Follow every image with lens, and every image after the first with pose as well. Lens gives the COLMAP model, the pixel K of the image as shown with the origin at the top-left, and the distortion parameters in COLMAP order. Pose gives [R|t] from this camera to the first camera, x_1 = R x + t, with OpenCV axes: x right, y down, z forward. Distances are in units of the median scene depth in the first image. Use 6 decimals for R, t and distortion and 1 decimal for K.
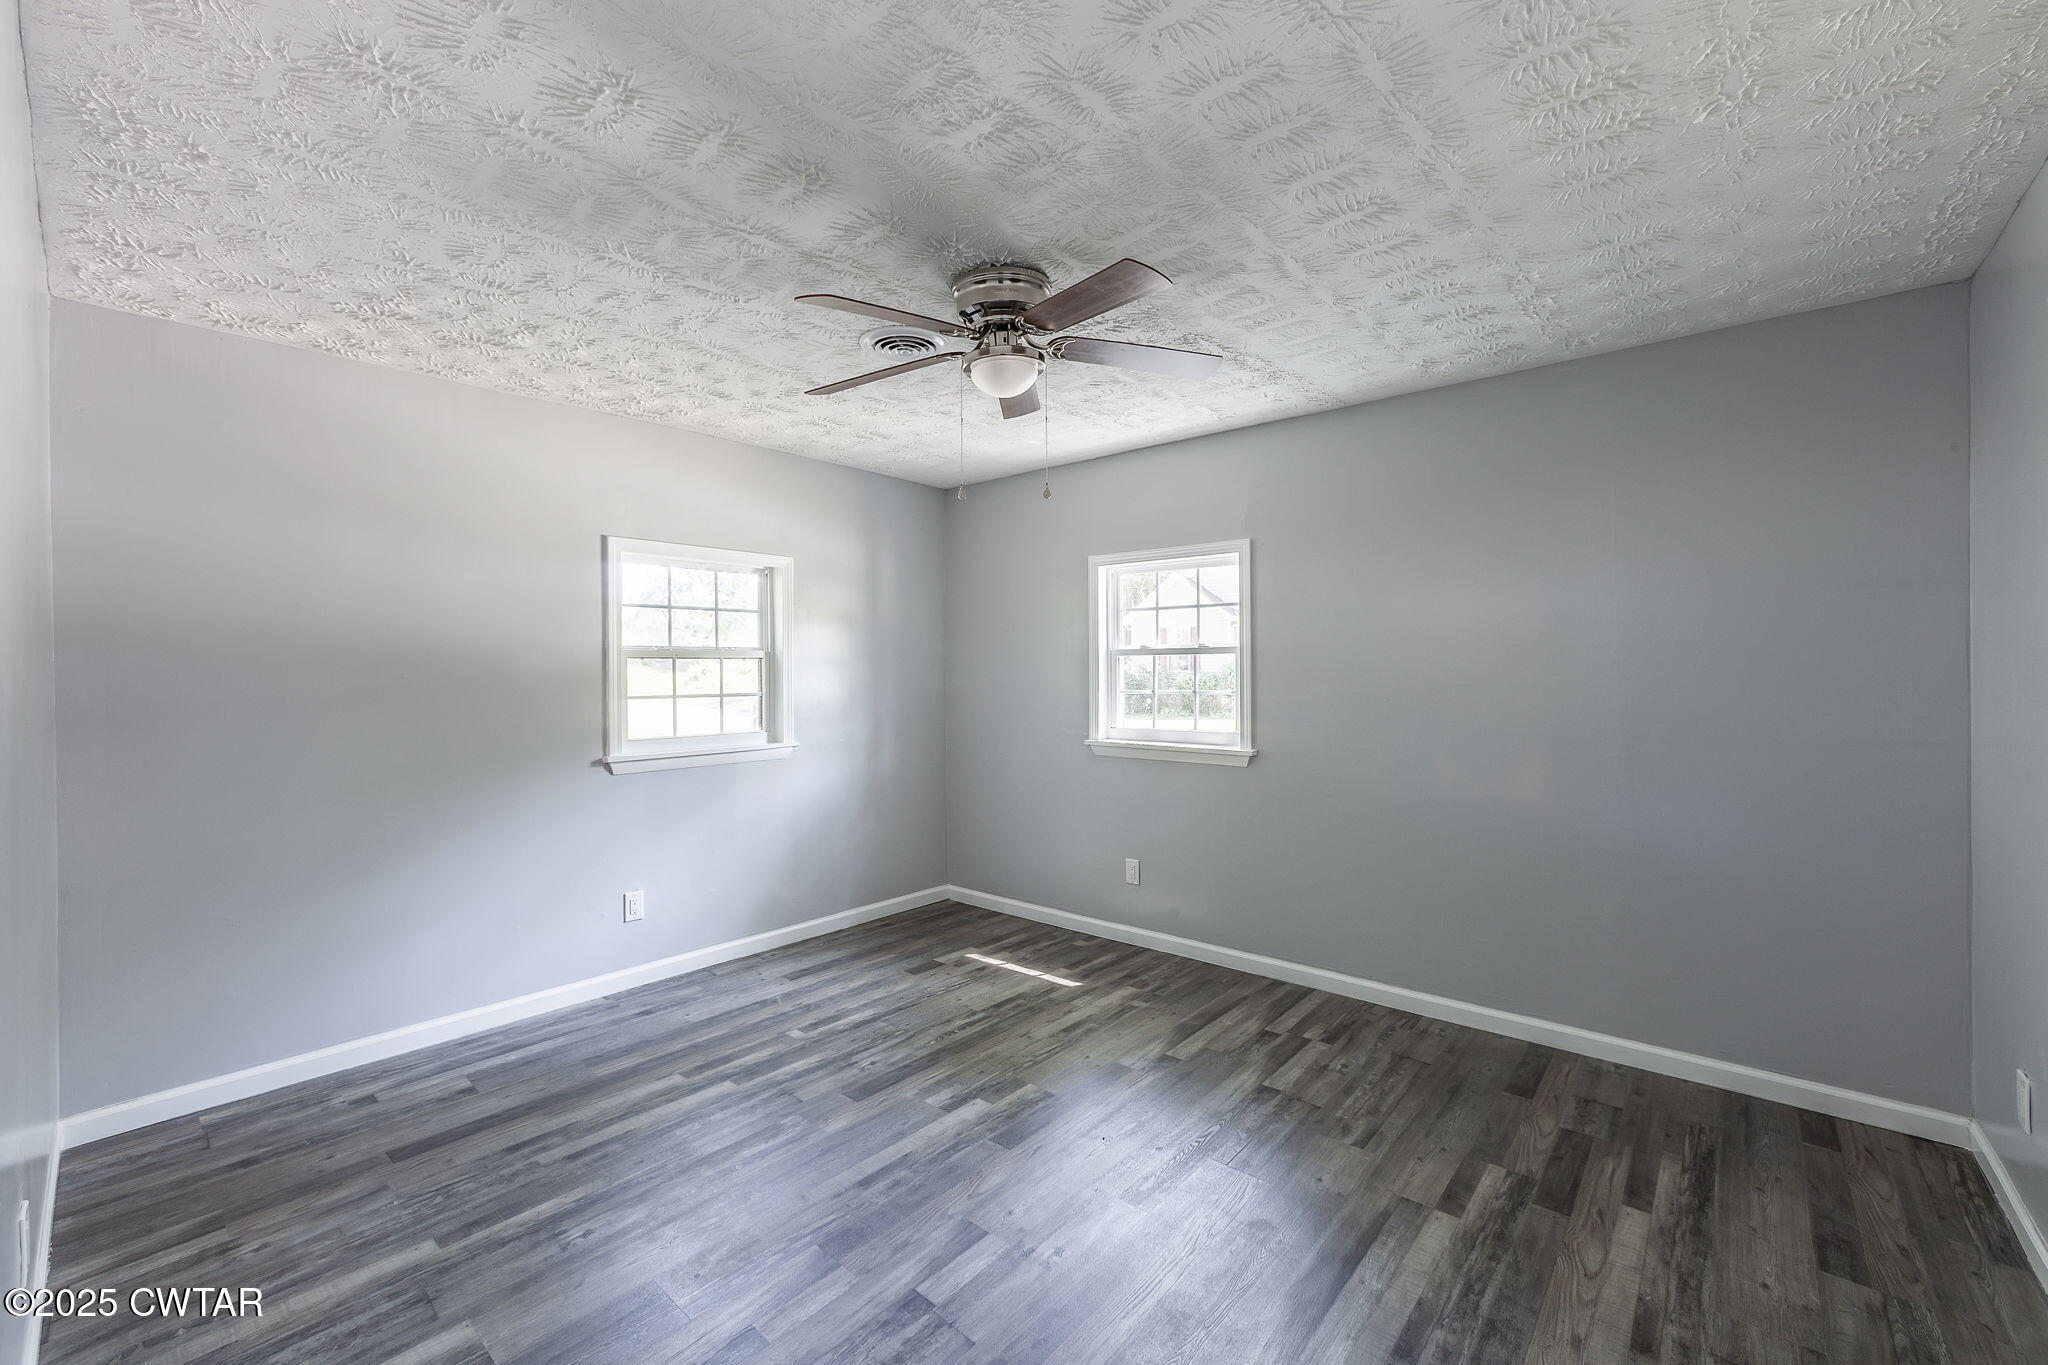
lens RADIAL K [[826.0, 0, 1021.4], [0, 826.0, 687.3], [0, 0, 1]] dist [-0.010353, 0.000421]
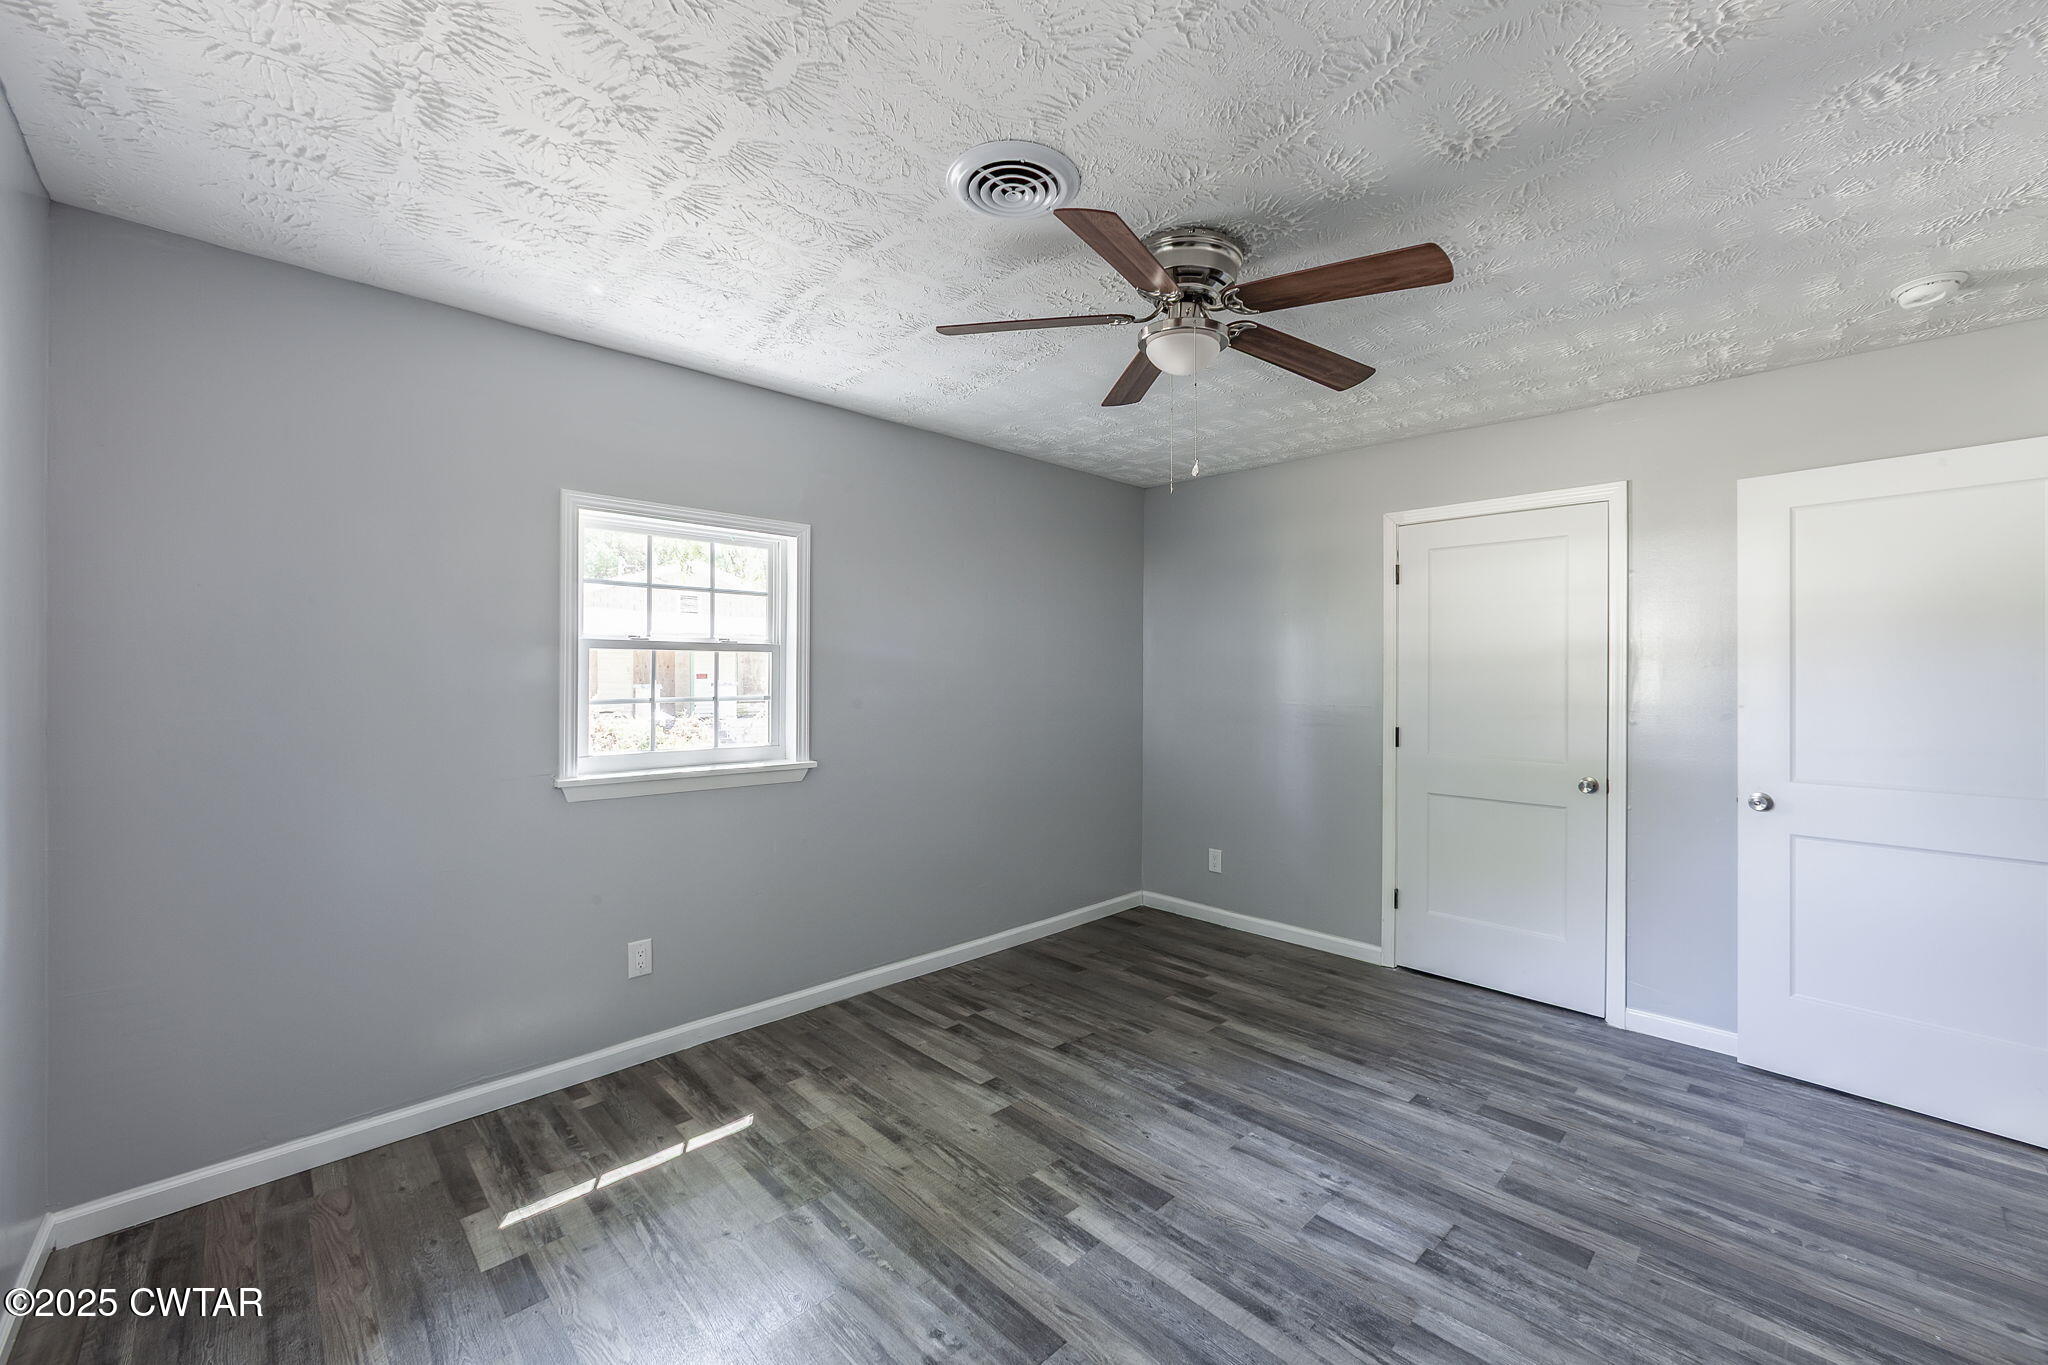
lens RADIAL K [[816.9, 0, 1036.1], [0, 816.9, 661.5], [0, 0, 1]] dist [-0.027046, 0.010318]
pose [[0.071026, 0.025825, 0.997140, -0.739499], [0.013035, 0.999555, -0.026816, -0.005847], [-0.997389, 0.014903, 0.070658, 0.858309]]
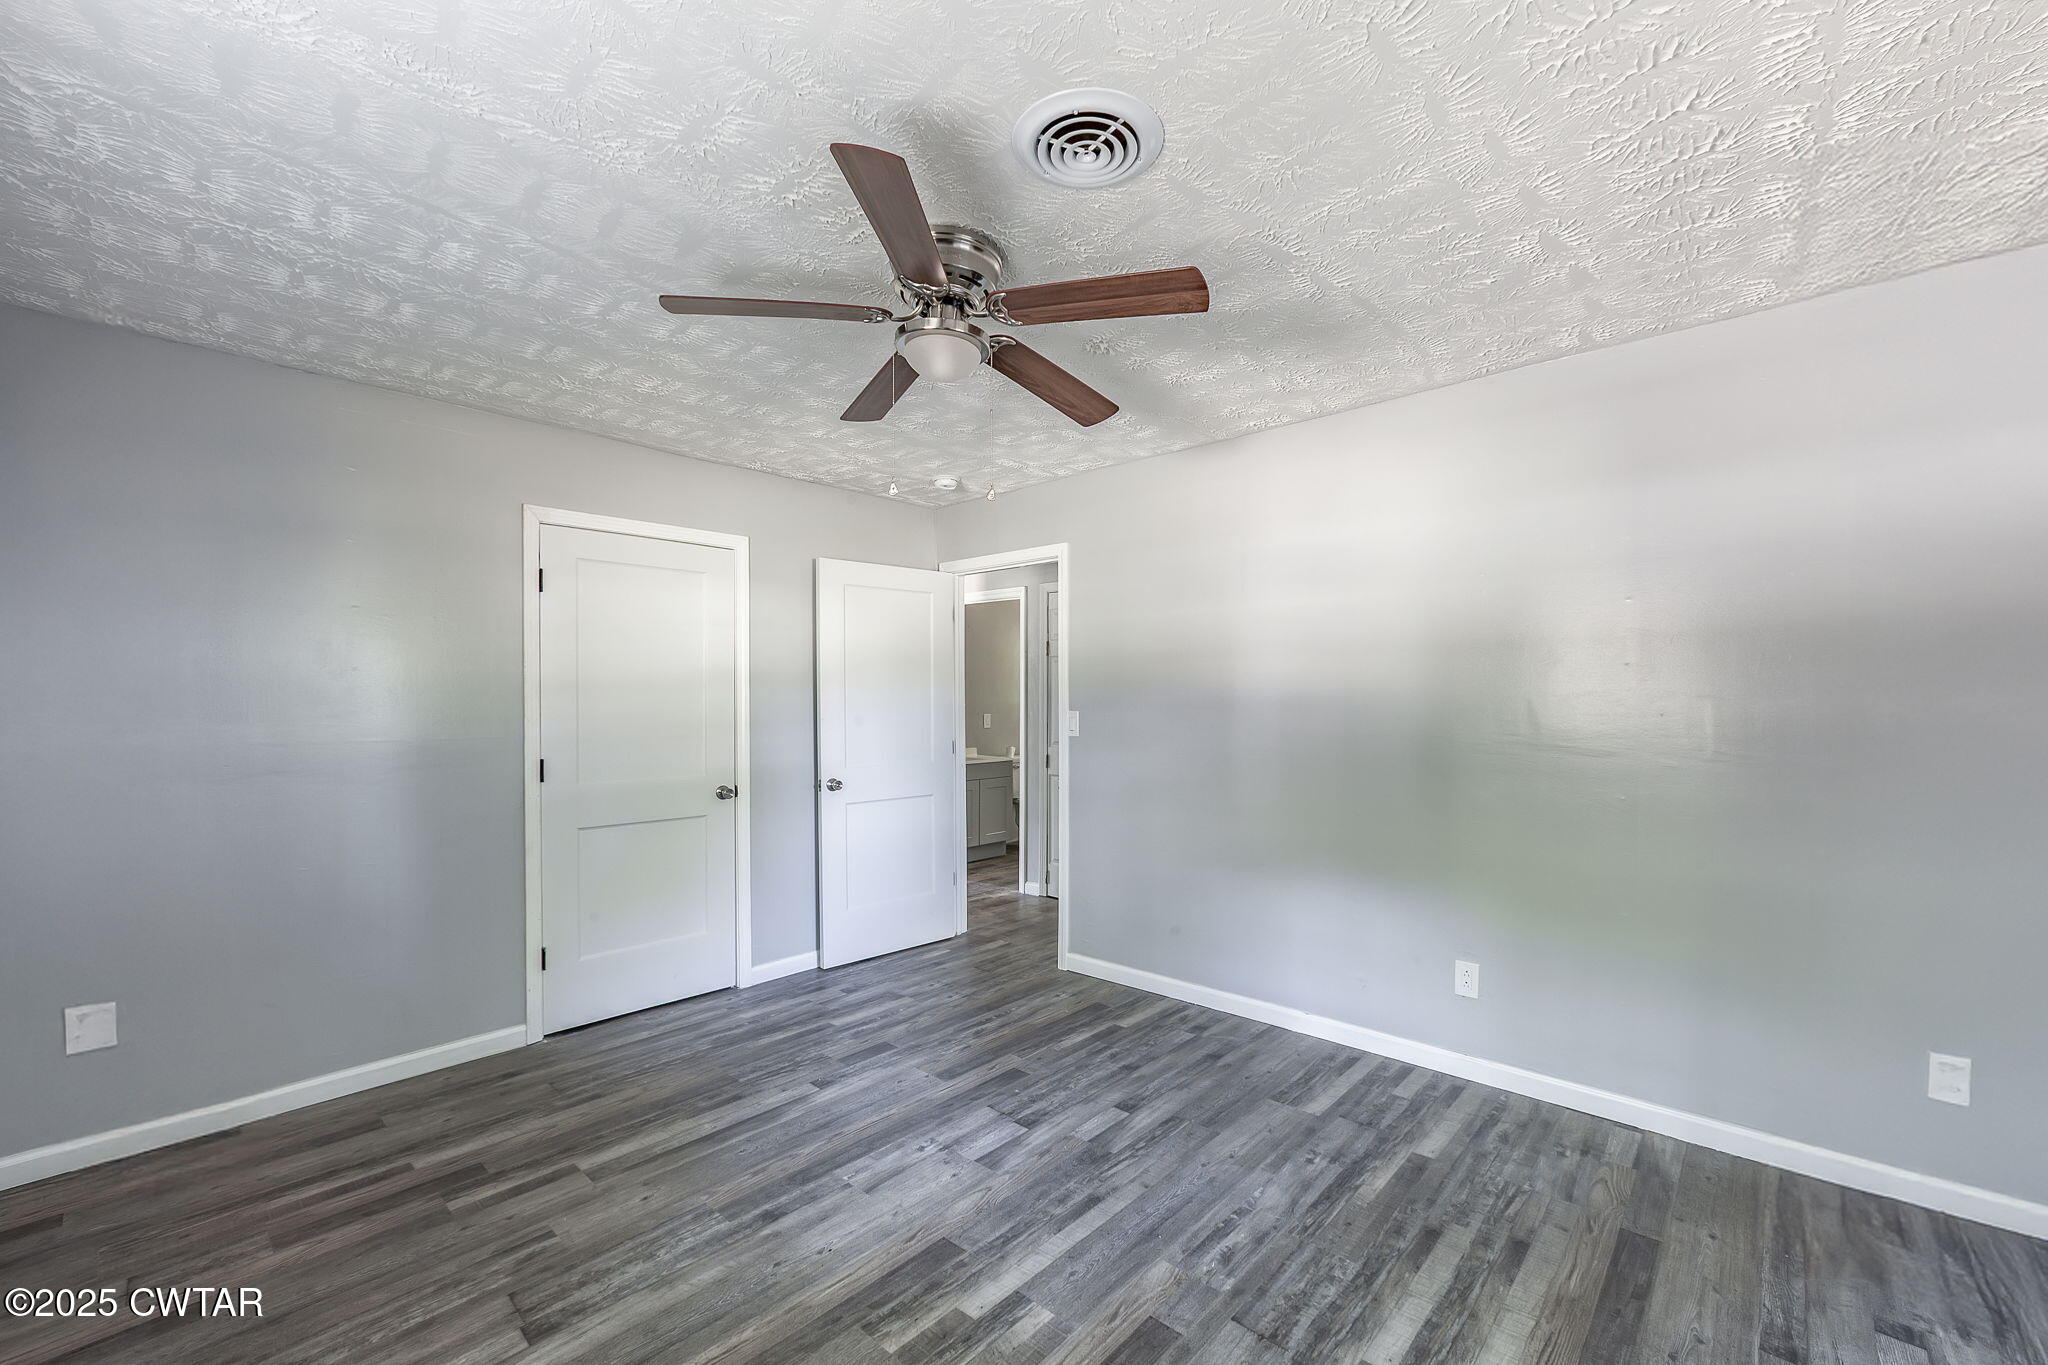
lens RADIAL K [[830.3, 0, 1038.0], [0, 830.3, 691.8], [0, 0, 1]] dist [-0.001794, -0.000094]
pose [[-0.999889, 0.008748, 0.012093, -0.104059], [0.008844, 0.999930, 0.007882, -0.022403], [-0.012023, 0.007988, -0.999896, 1.494990]]
